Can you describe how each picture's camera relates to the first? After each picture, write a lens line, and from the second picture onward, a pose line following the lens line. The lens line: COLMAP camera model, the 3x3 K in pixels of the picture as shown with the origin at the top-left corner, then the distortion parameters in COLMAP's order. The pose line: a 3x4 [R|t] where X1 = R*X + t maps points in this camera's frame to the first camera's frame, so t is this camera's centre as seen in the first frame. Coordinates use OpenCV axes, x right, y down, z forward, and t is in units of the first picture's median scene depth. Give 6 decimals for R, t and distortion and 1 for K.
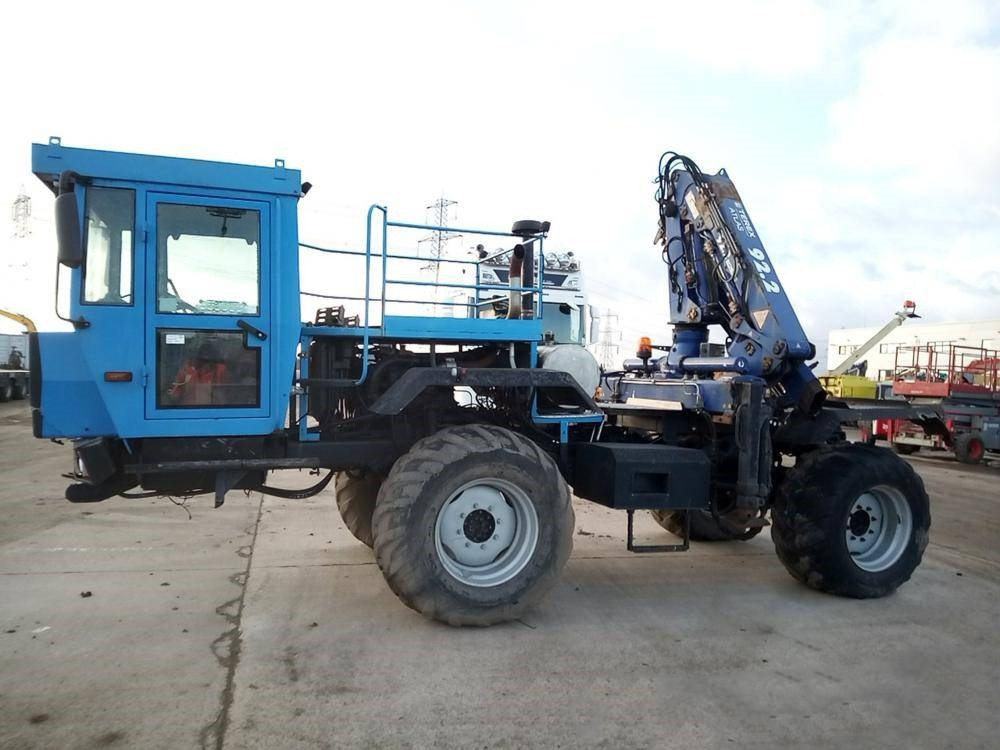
lens RADIAL K [[734.7, 0, 501.1], [0, 734.7, 371.8], [0, 0, 1]] dist [0.022208, -0.001167]
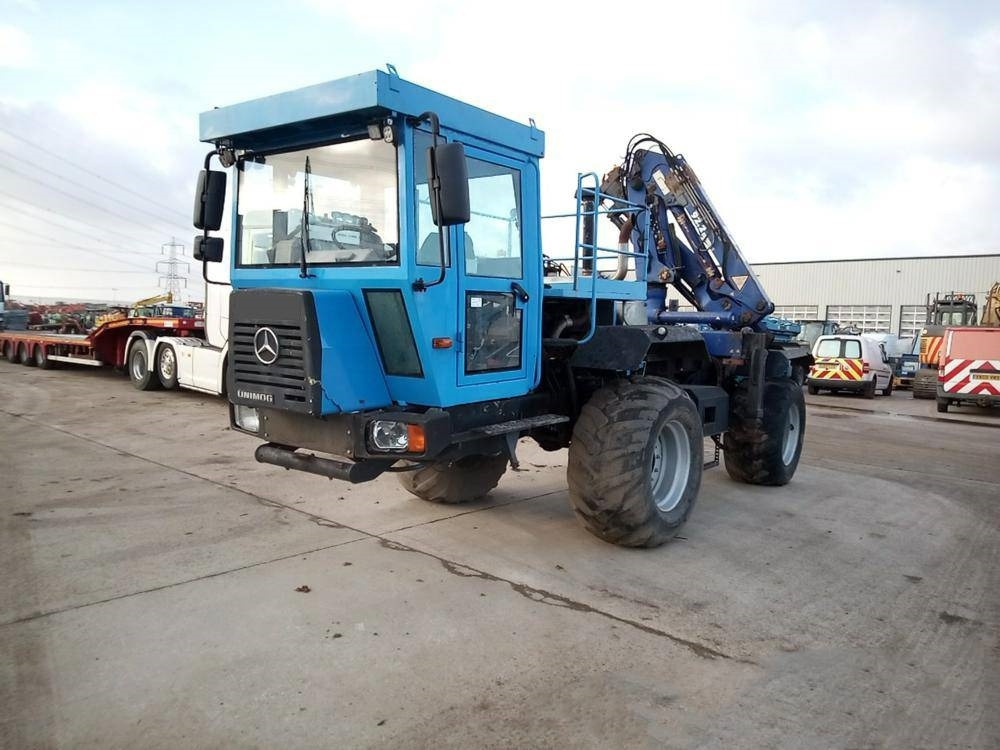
lens RADIAL K [[726.3, 0, 502.6], [0, 726.3, 374.6], [0, 0, 1]] dist [0.078882, -0.089597]
pose [[0.845919, -0.048475, 0.531105, -0.797519], [-0.000226, 0.995828, 0.091250, -0.032584], [-0.533312, -0.077310, 0.842378, 0.150409]]
